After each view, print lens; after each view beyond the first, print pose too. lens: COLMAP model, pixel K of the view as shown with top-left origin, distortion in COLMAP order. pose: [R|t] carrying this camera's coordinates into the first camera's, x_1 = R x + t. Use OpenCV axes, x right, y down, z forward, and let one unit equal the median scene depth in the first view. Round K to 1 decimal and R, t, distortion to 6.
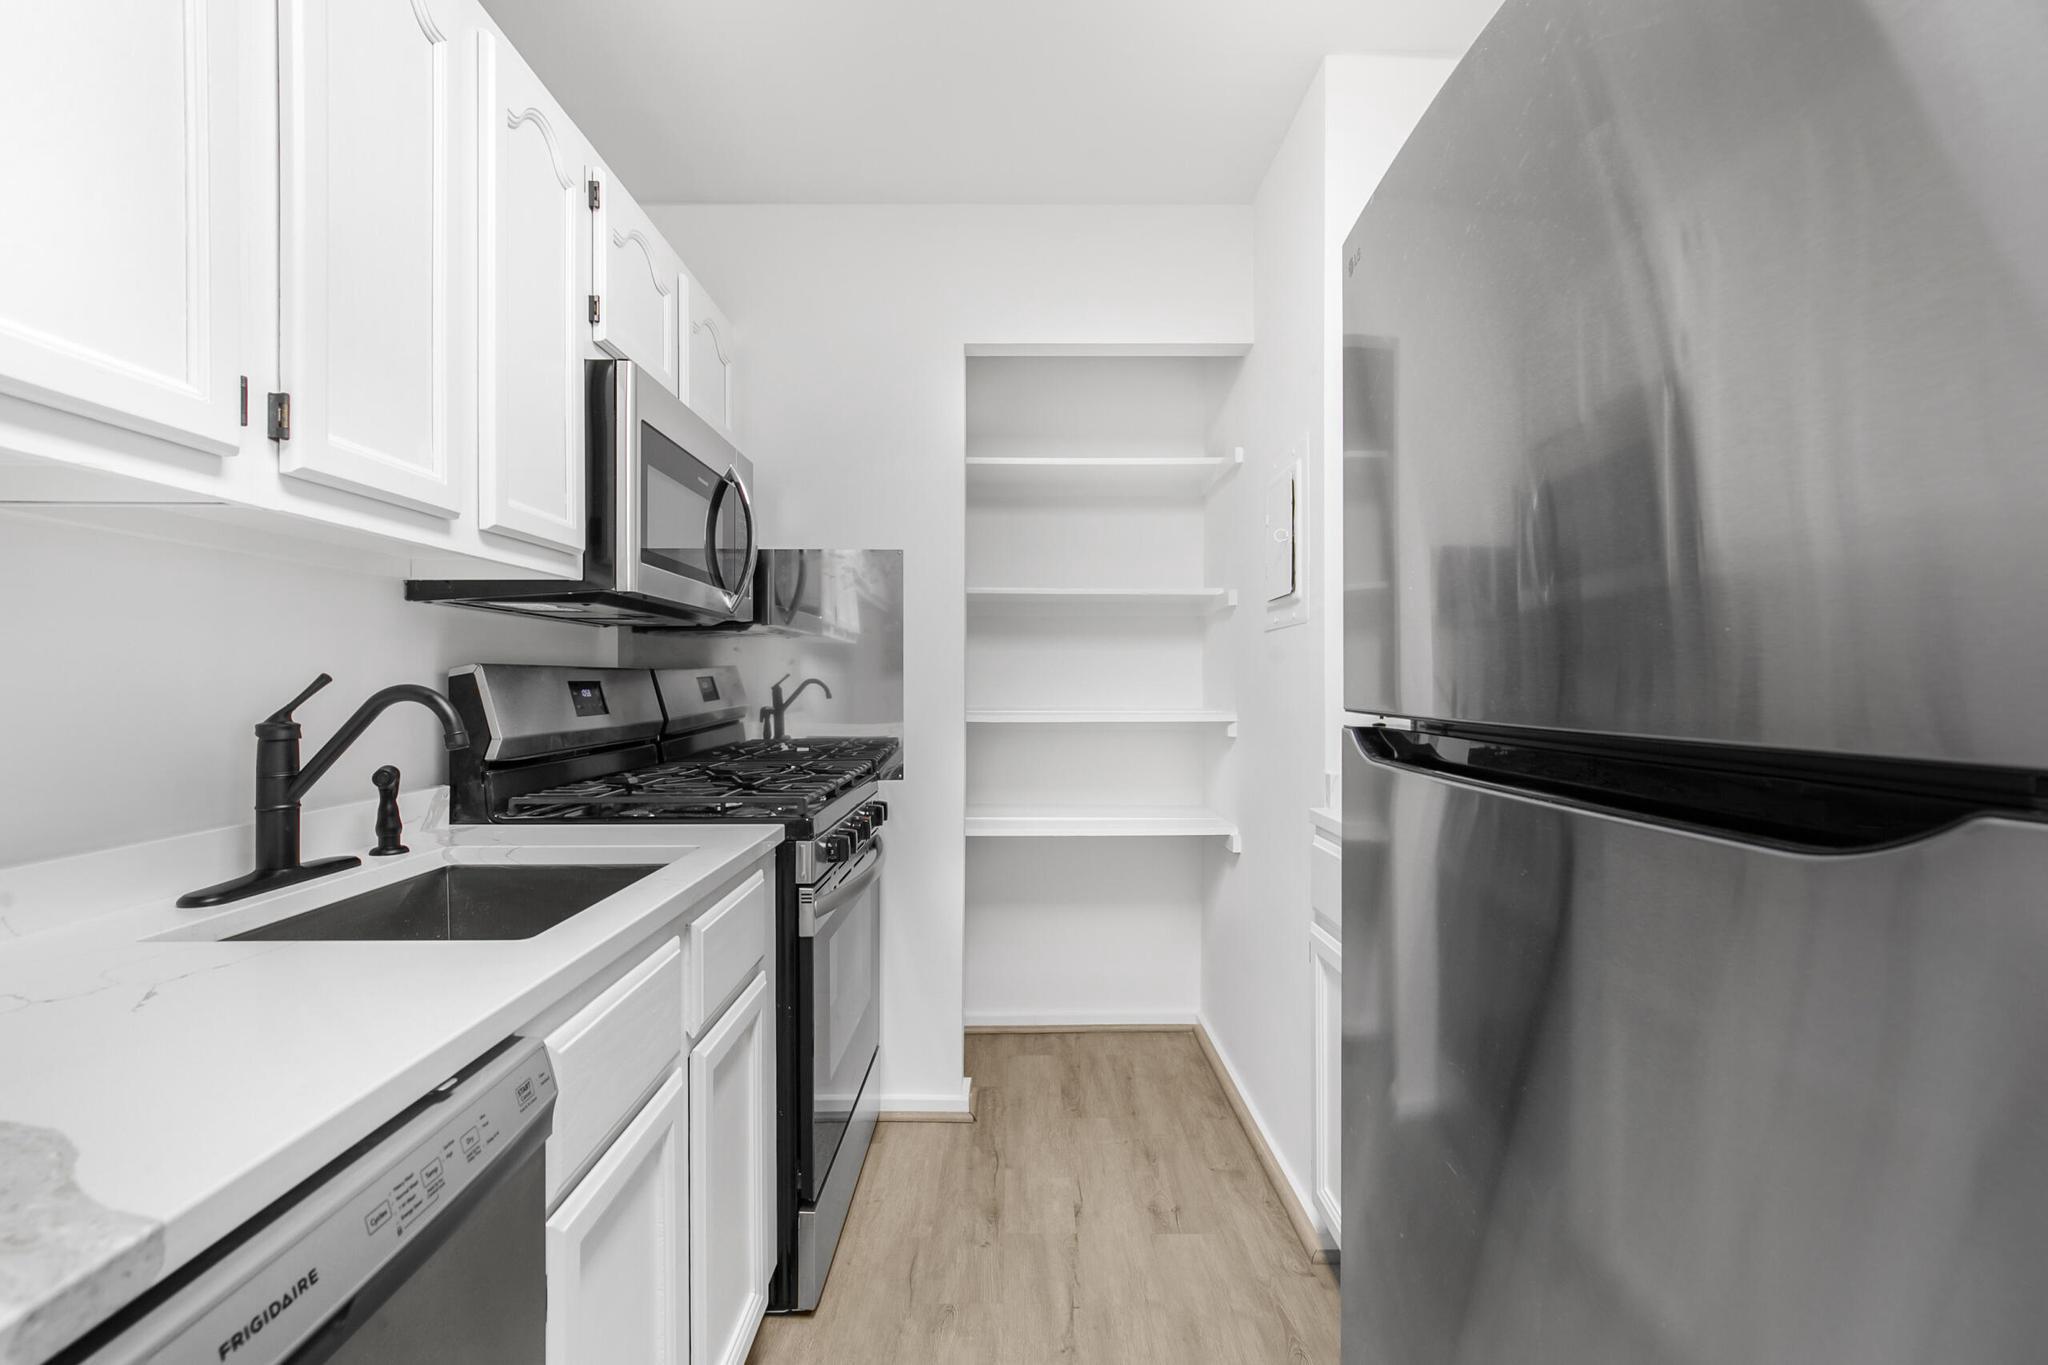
lens RADIAL K [[930.2, 0, 1014.7], [0, 930.2, 686.6], [0, 0, 1]] dist [-0.000118, 0.000378]
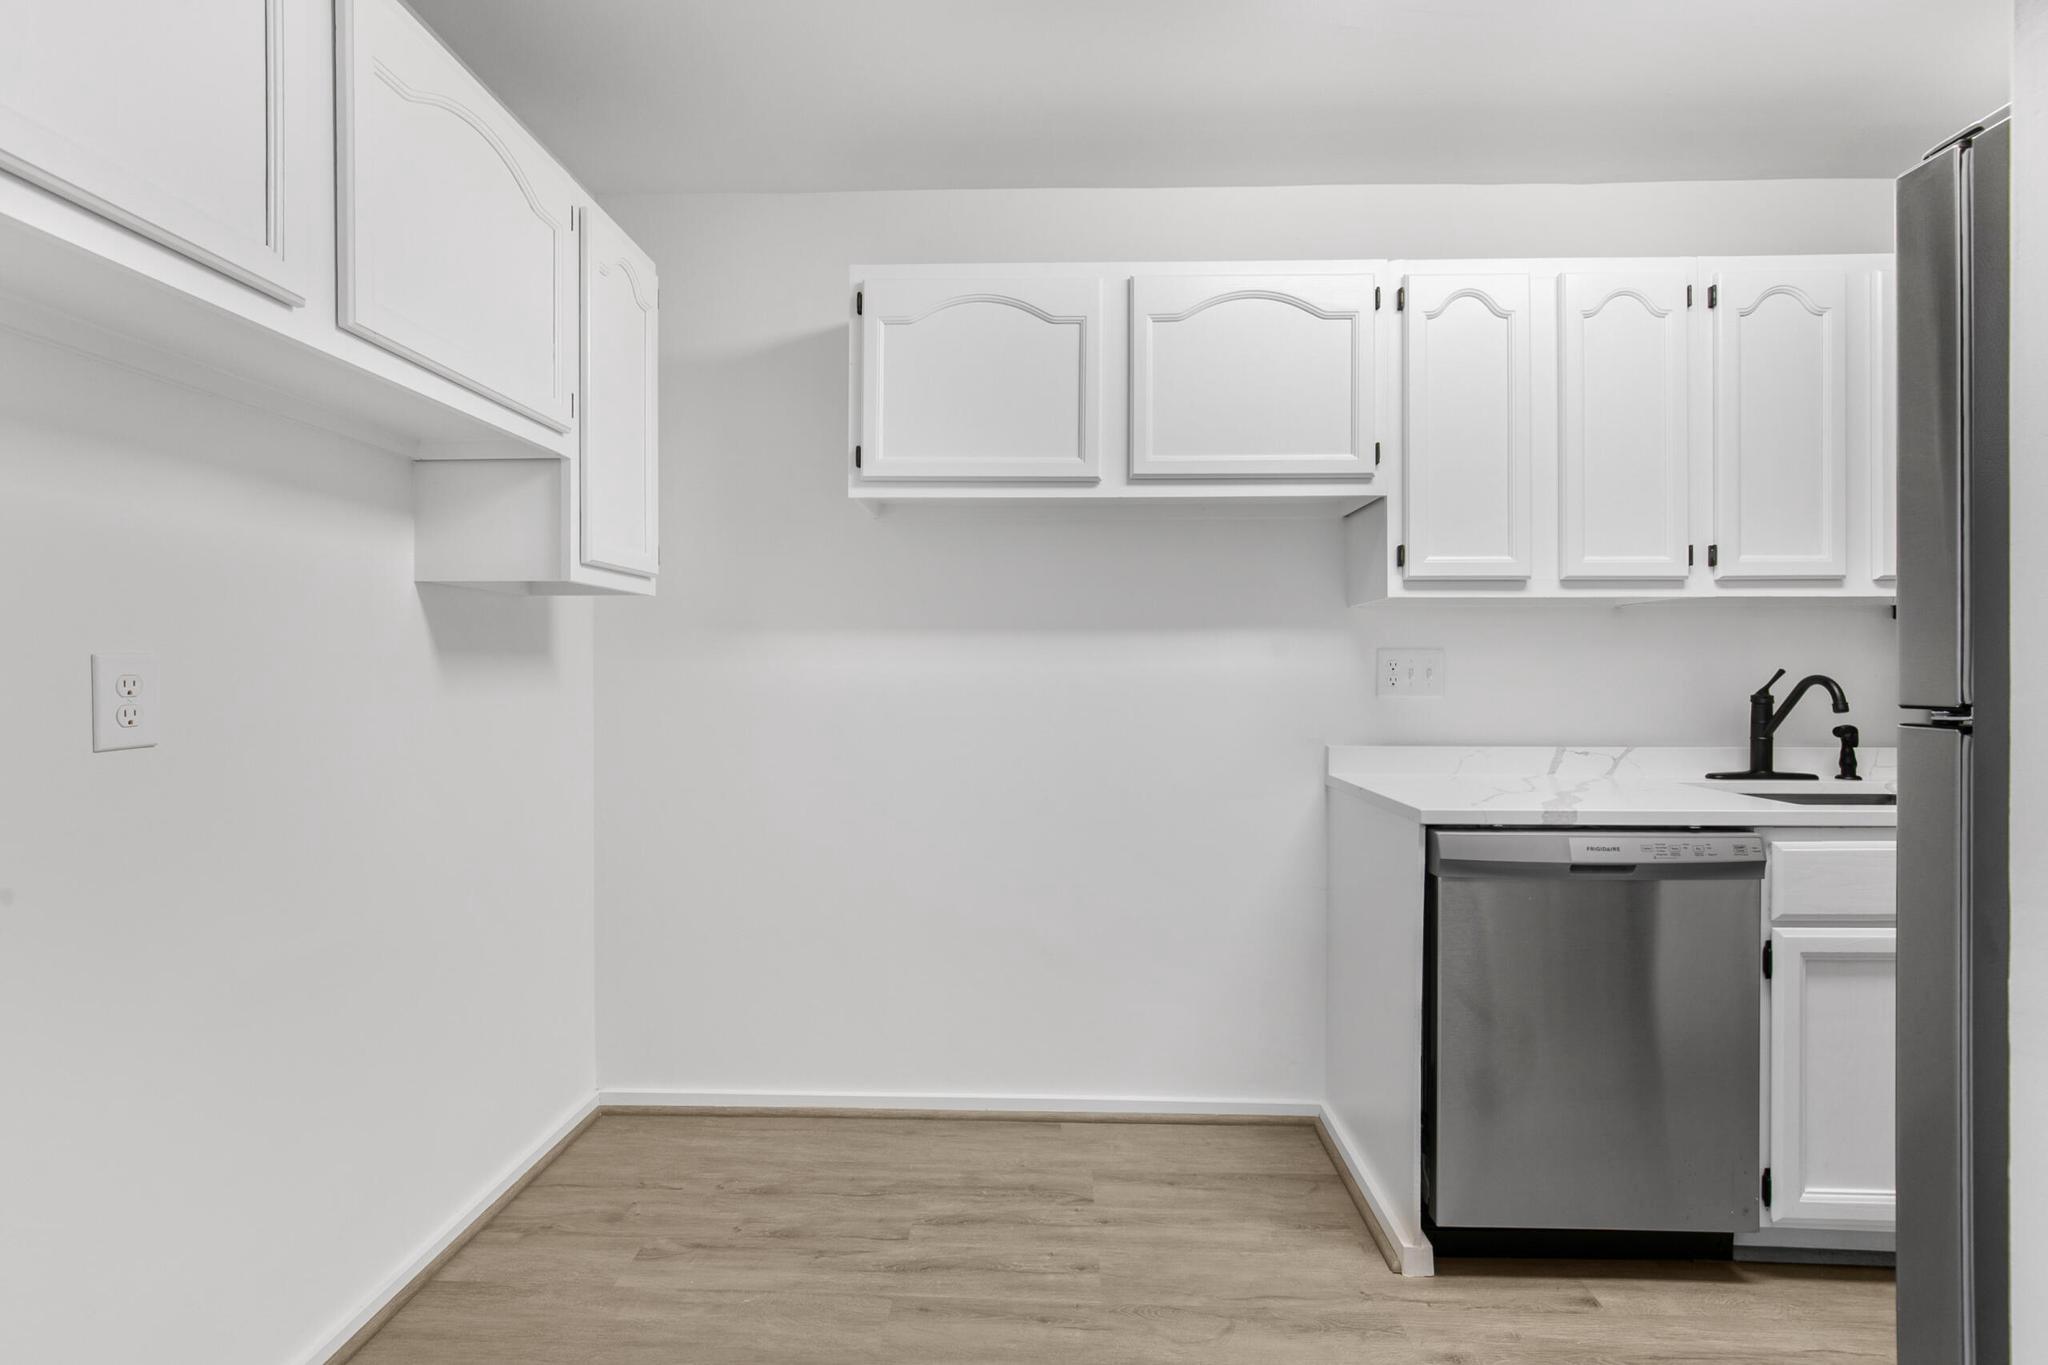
lens RADIAL K [[928.2, 0, 1025.8], [0, 928.2, 675.1], [0, 0, 1]] dist [-0.003325, 0.000839]
pose [[-0.029781, 0.006144, -0.999538, 1.159389], [-0.007401, 0.999952, 0.006367, -0.002183], [0.999529, 0.007588, -0.029734, -0.457419]]
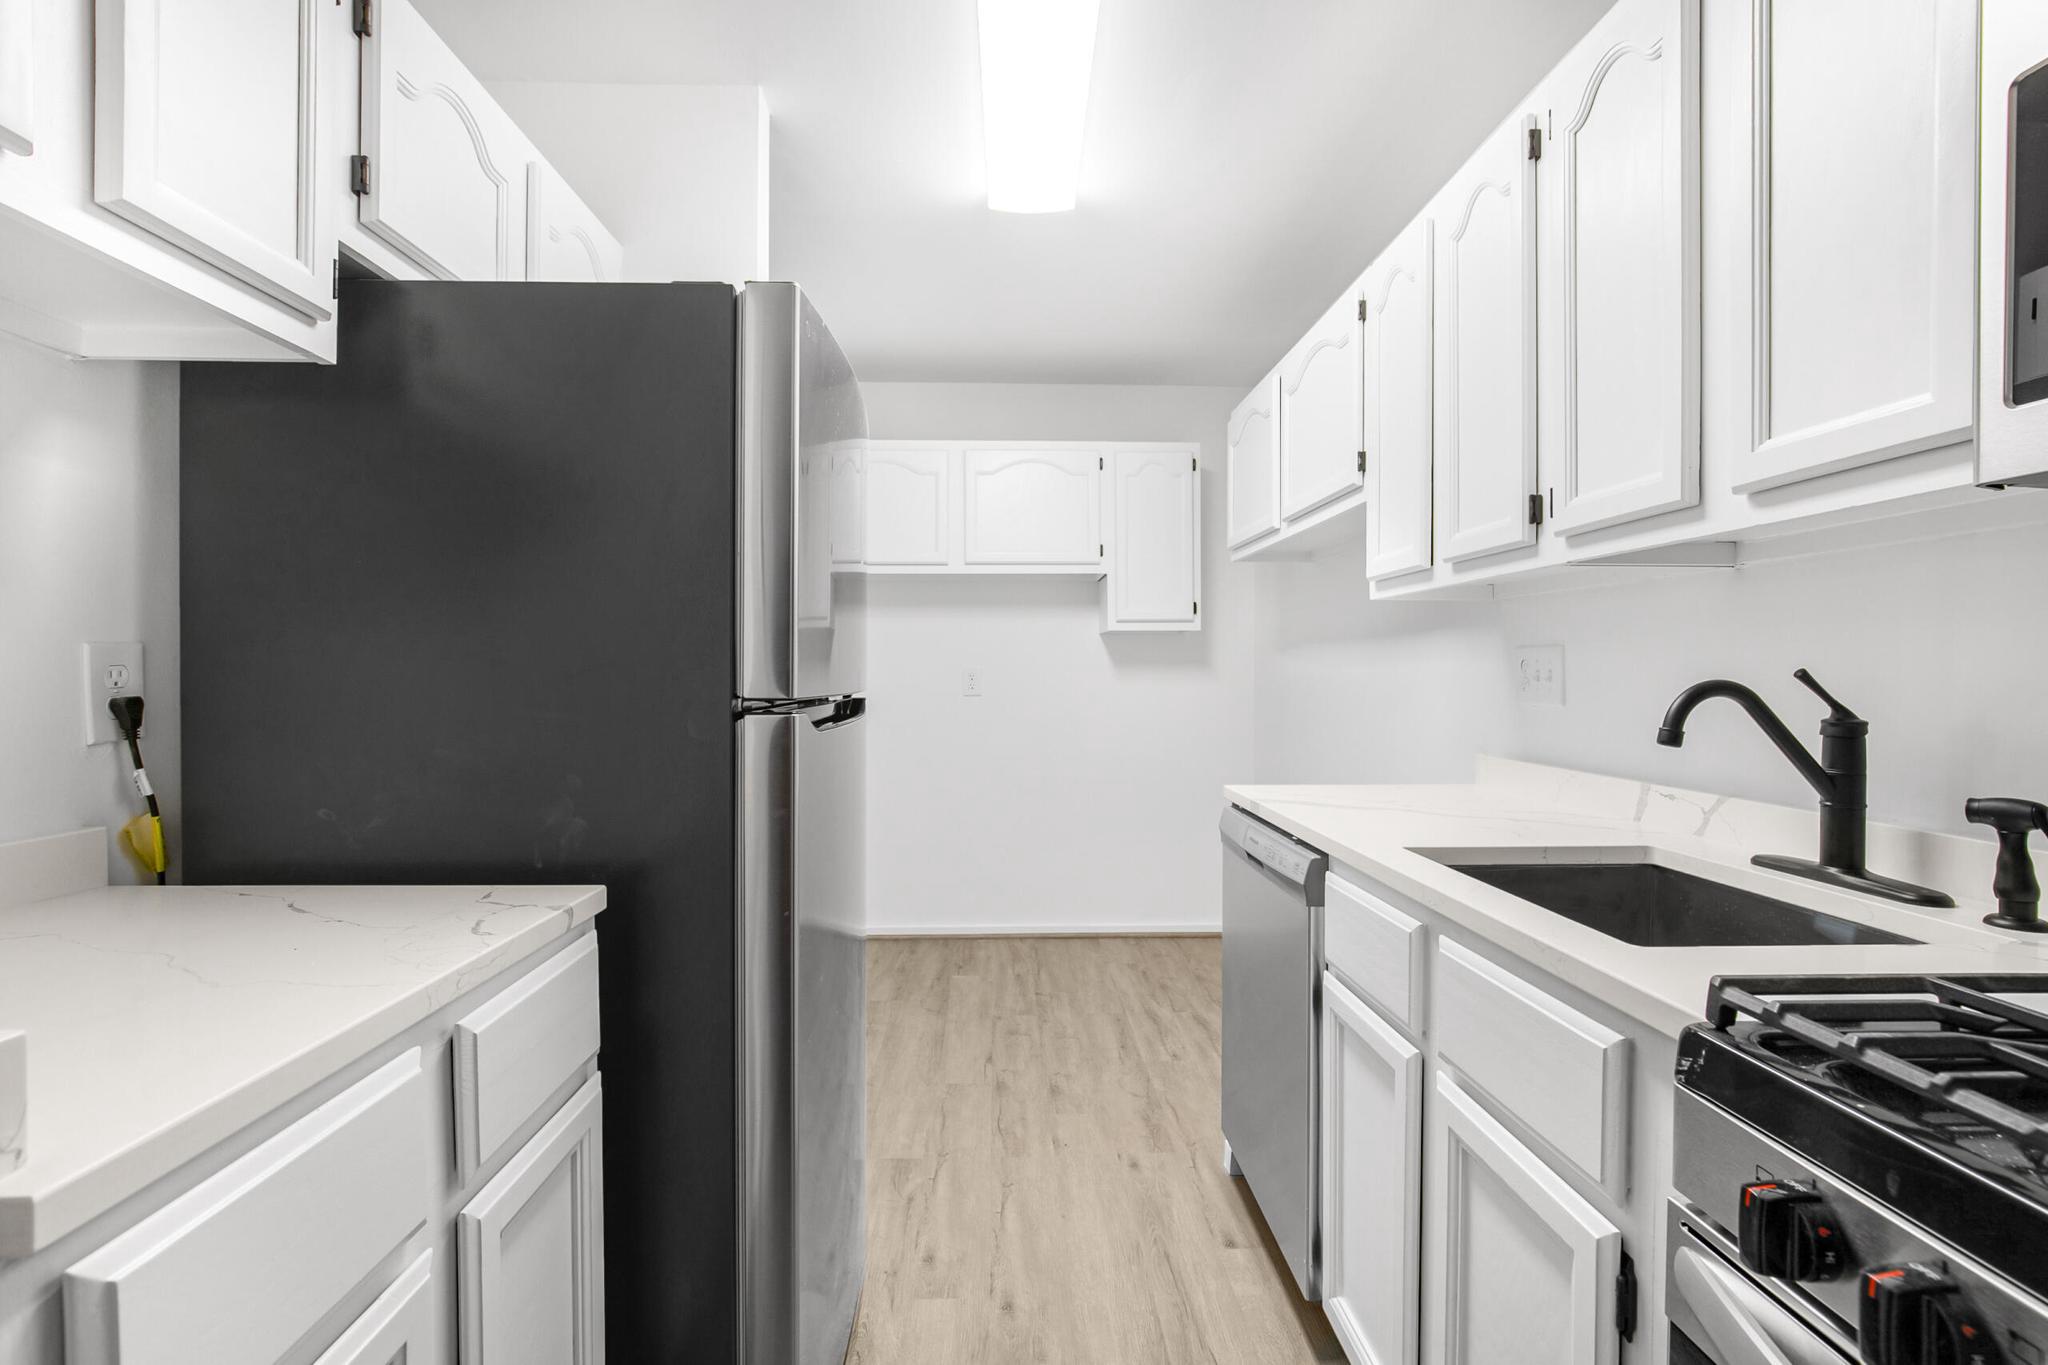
lens RADIAL K [[930.2, 0, 1014.7], [0, 930.2, 686.6], [0, 0, 1]] dist [-0.000118, 0.000378]
pose [[-0.999540, 0.000208, -0.030323, 0.076652], [-0.000447, 0.999767, 0.021584, -0.013728], [0.030320, 0.021588, -0.999307, 2.040285]]
